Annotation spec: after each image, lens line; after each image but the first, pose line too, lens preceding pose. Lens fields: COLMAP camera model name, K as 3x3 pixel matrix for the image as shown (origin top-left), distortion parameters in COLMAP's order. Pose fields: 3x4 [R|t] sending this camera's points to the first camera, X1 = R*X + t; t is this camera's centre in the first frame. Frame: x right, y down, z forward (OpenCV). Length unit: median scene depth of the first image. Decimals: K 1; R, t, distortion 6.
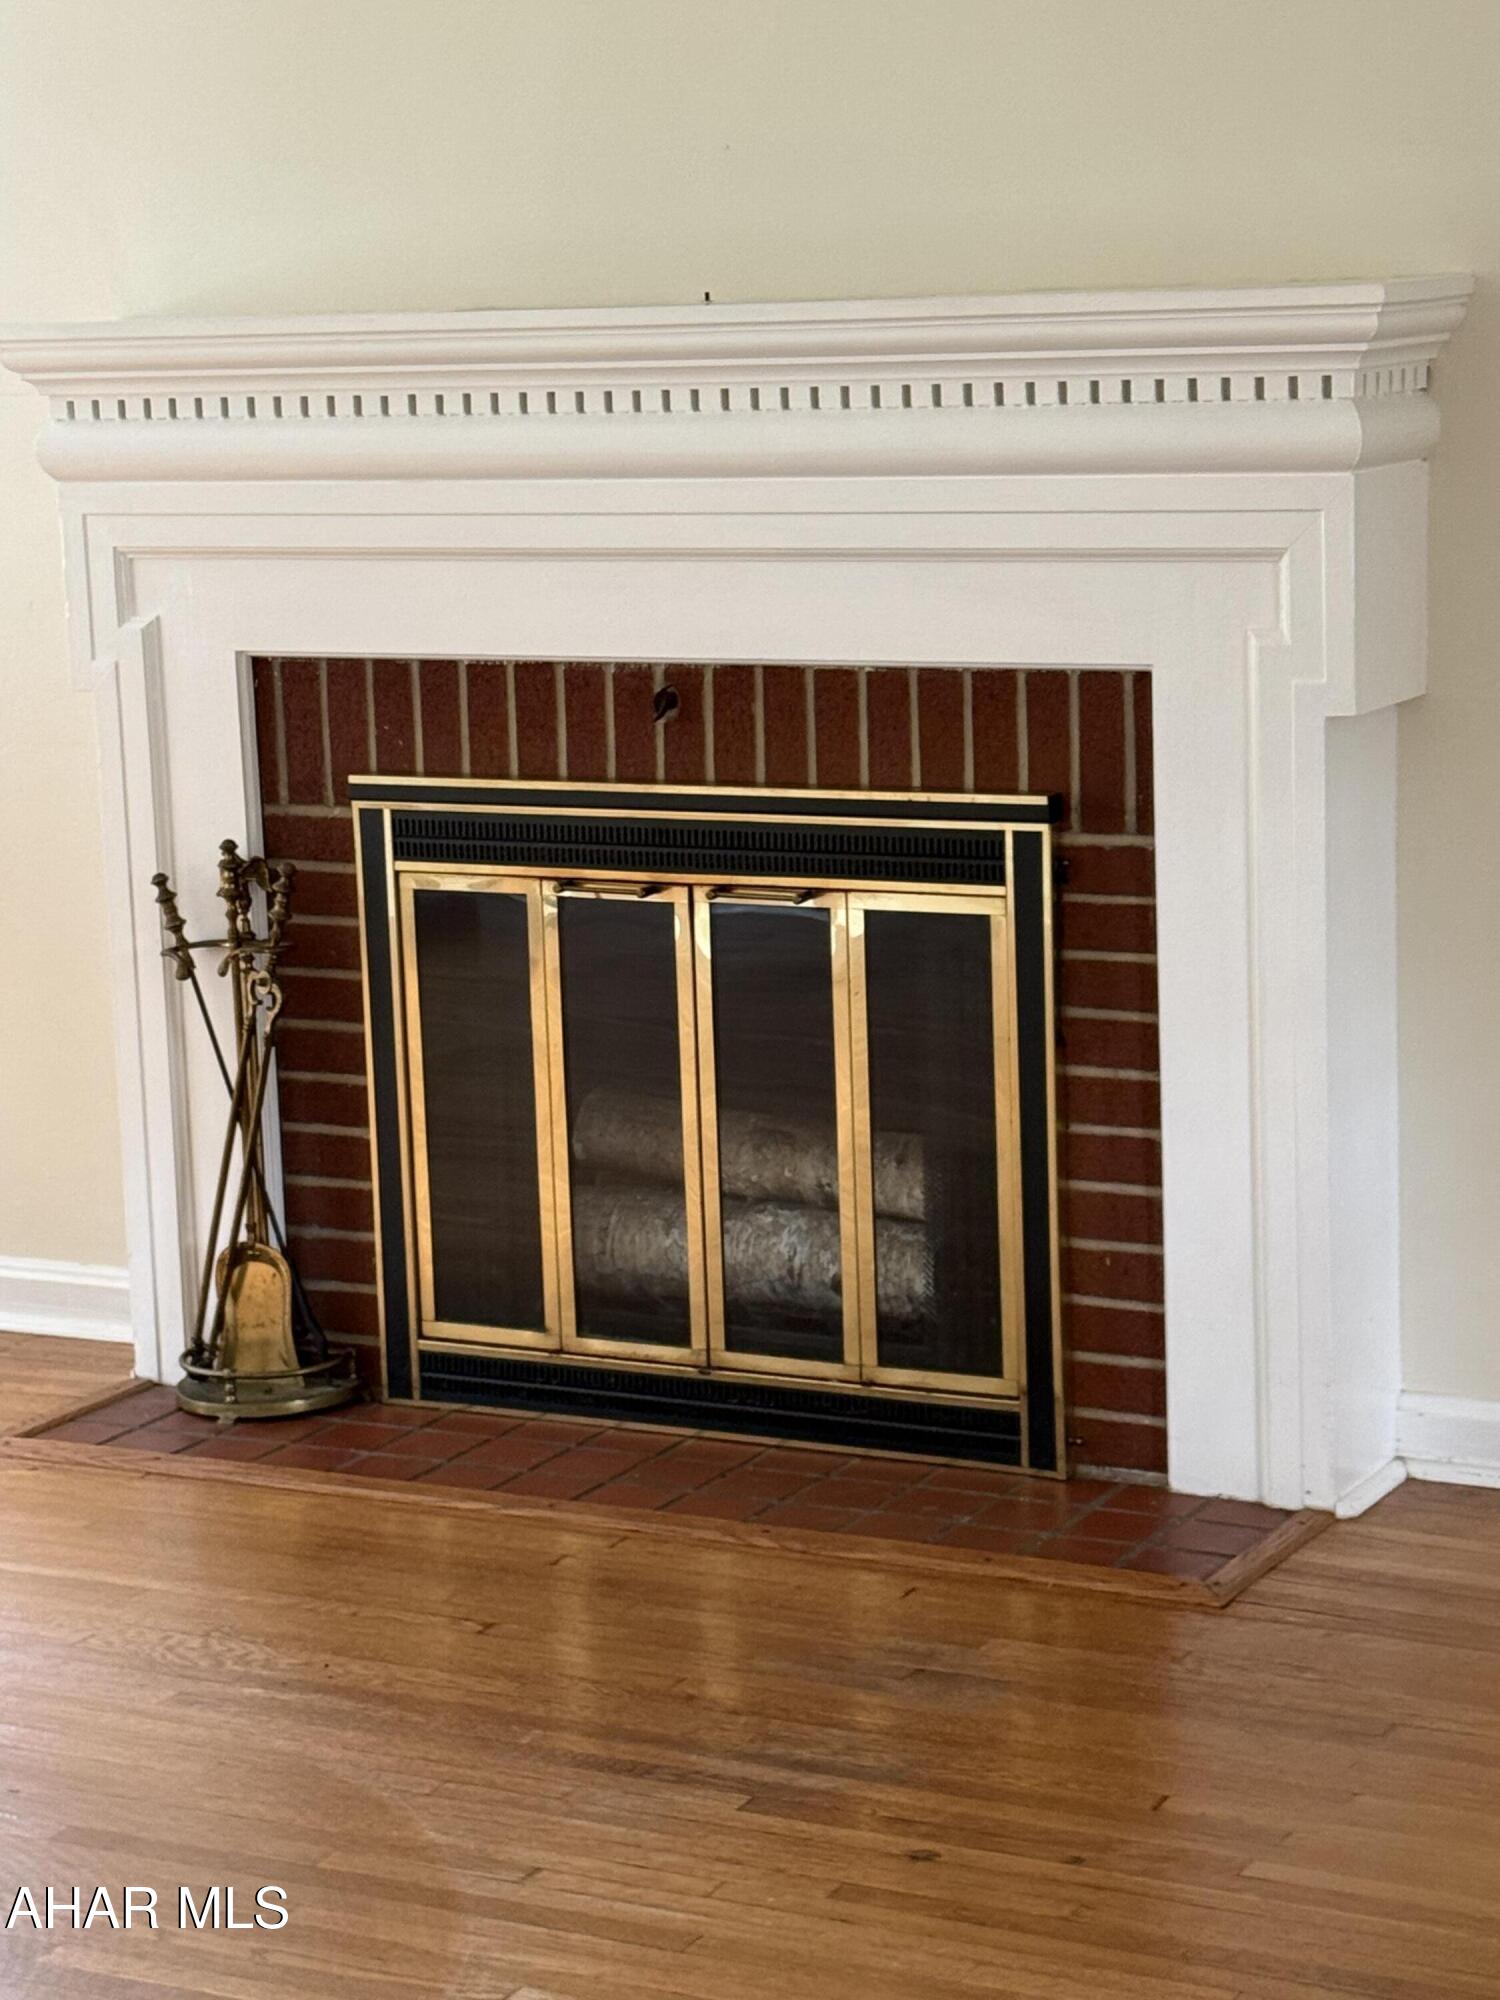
lens RADIAL K [[4236.7, 0, 823.2], [0, 4236.7, 1070.6], [0, 0, 1]] dist [0.040067, 0.000000]
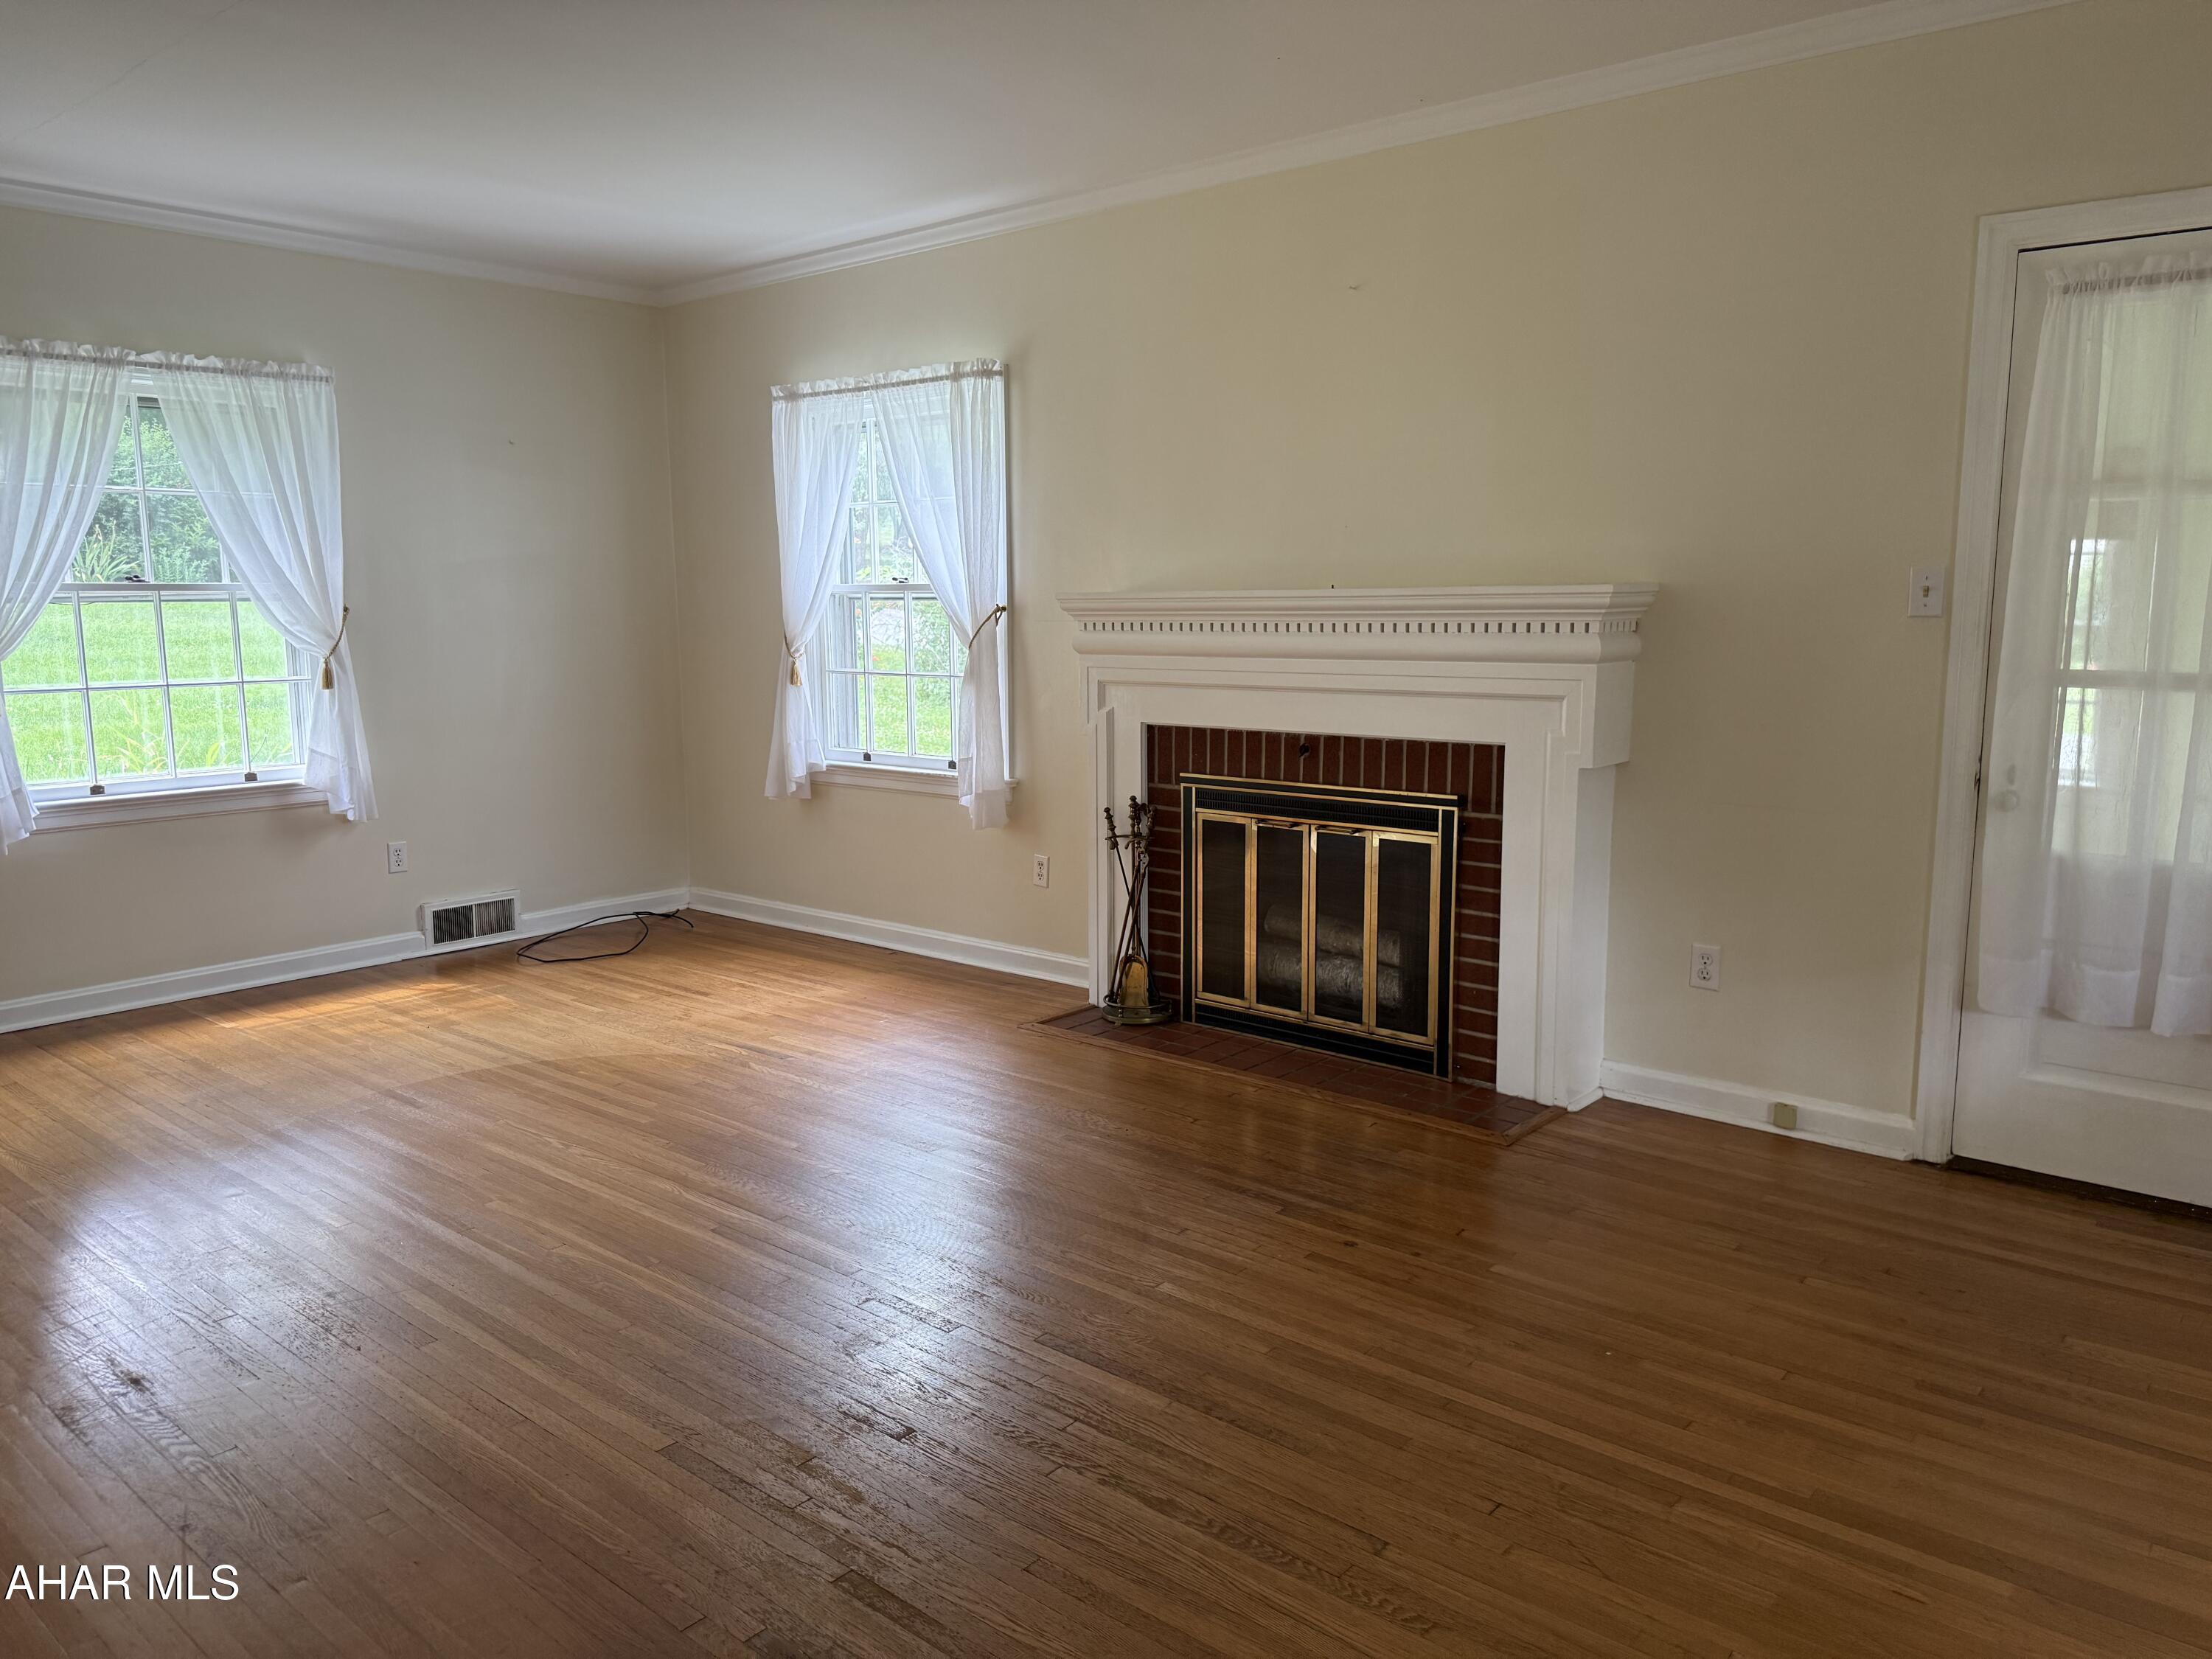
lens RADIAL K [[1553.8, 0, 1083.9], [0, 1553.8, 833.3], [0, 0, 1]] dist [0.059725, -0.067254]
pose [[0.970599, 0.060494, -0.232976, 0.052355], [-0.068293, 0.997338, -0.025545, -0.006487], [0.230811, 0.040705, 0.972147, 0.093460]]
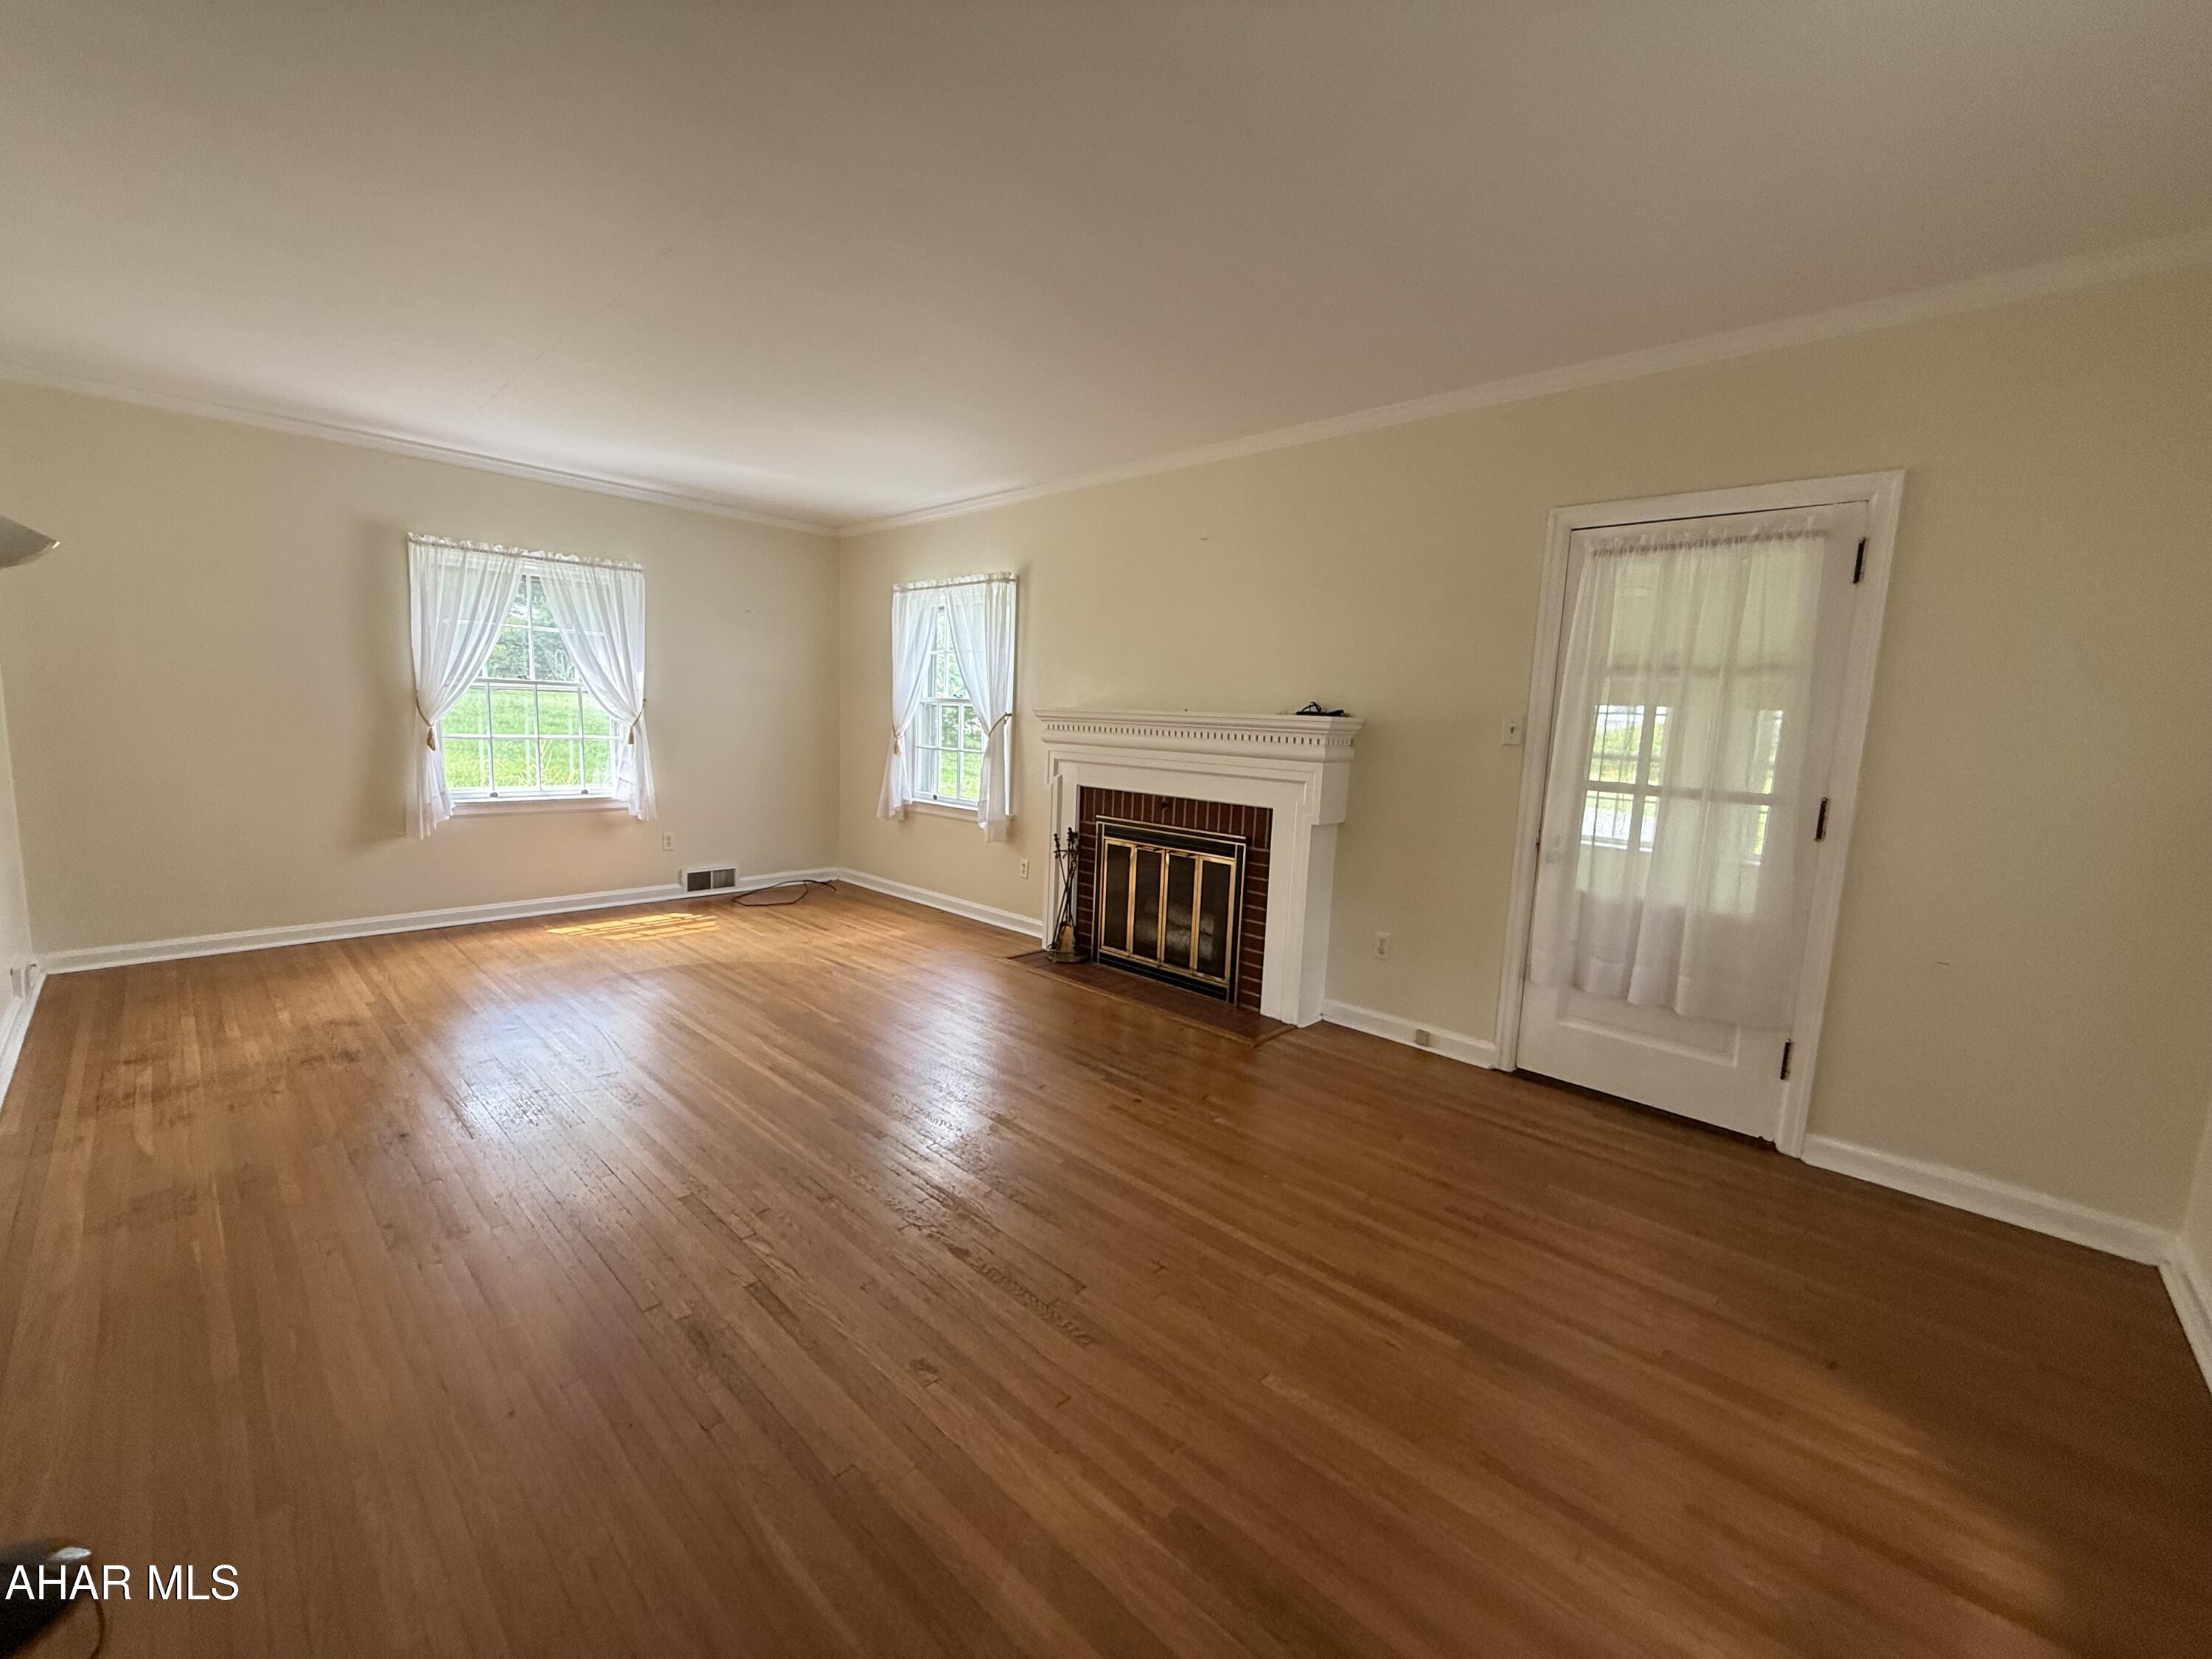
lens RADIAL K [[886.3, 0, 1098.6], [0, 886.3, 830.9], [0, 0, 1]] dist [0.001956, 0.000214]
pose [[0.956325, 0.105541, -0.272588, 0.143126], [-0.121497, 0.991691, -0.042288, -0.017272], [0.265859, 0.073560, 0.961201, 0.144834]]
